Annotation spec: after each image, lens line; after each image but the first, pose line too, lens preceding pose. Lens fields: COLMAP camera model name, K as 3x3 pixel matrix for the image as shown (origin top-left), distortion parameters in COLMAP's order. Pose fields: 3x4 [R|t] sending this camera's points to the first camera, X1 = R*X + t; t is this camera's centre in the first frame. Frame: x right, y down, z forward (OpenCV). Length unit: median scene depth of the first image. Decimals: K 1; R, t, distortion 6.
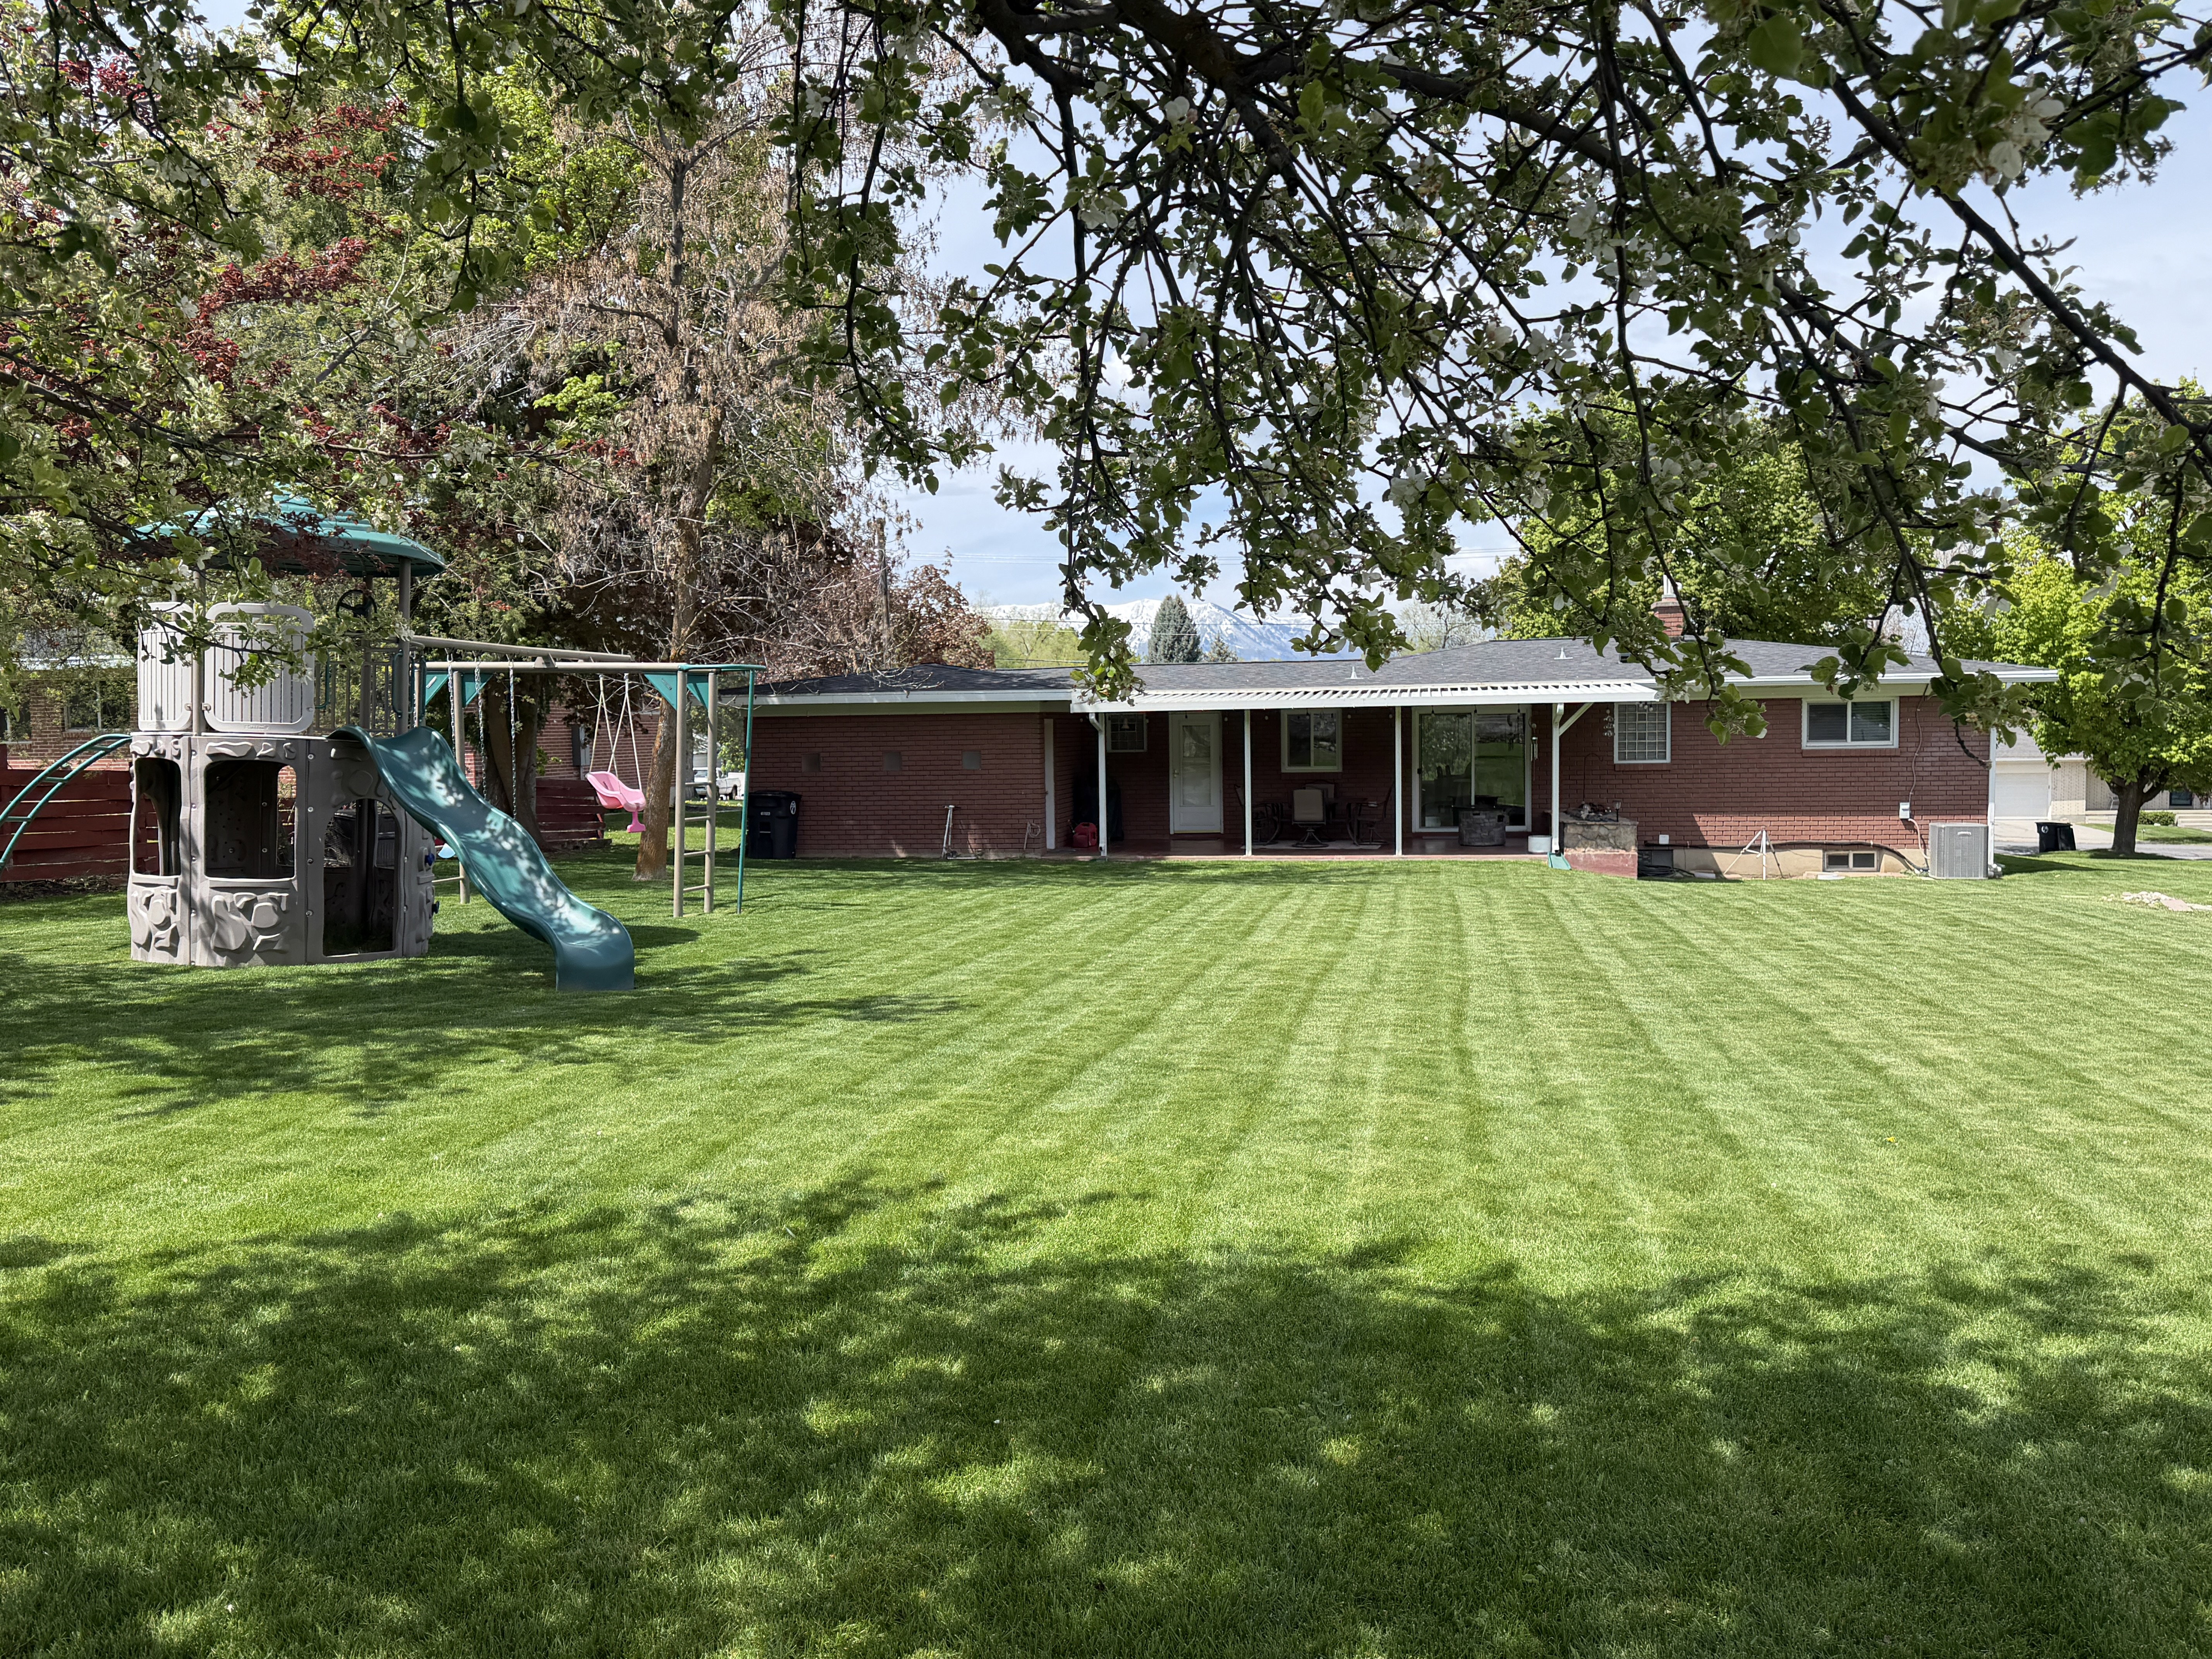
lens RADIAL K [[1752.2, 0, 1107.6], [0, 1752.2, 824.0], [0, 0, 1]] dist [0.007353, 0.000553]
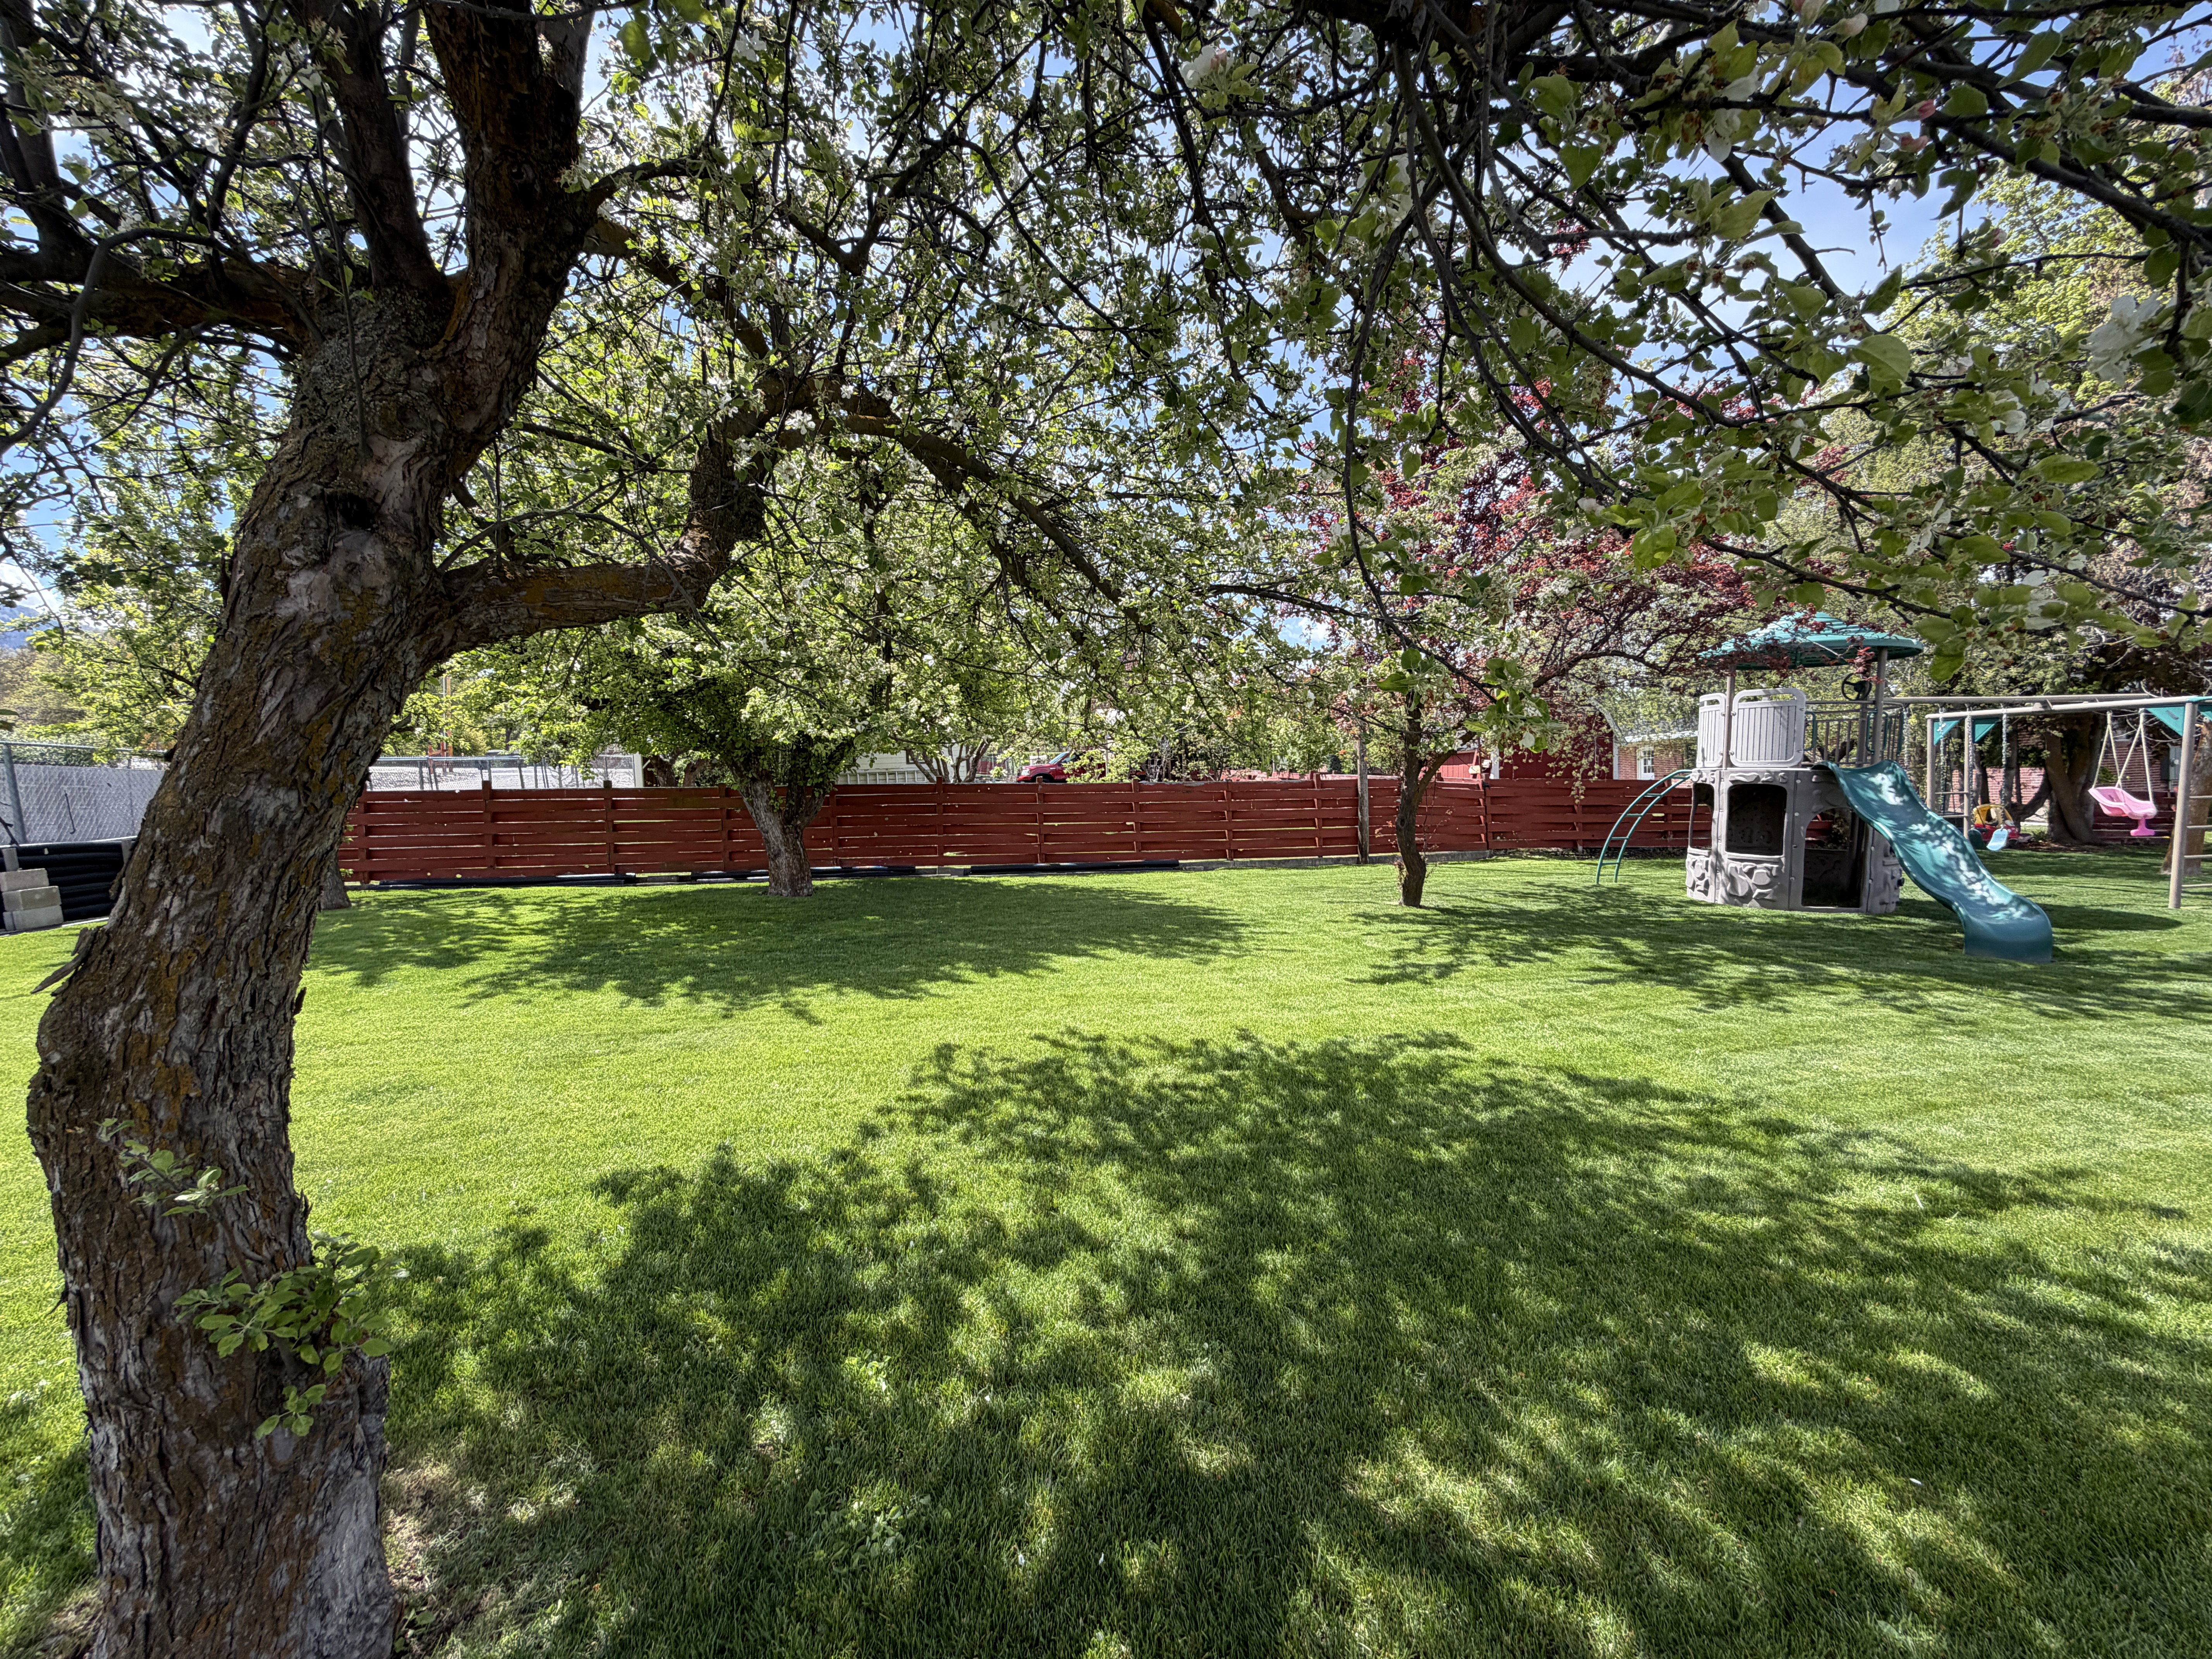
lens RADIAL K [[879.1, 0, 1106.9], [0, 879.1, 815.1], [0, 0, 1]] dist [-0.000853, -0.000010]
pose [[0.354001, 0.022748, -0.934968, 0.074948], [-0.019491, 0.999666, 0.016943, -0.008622], [0.935042, 0.012225, 0.354326, 0.127649]]
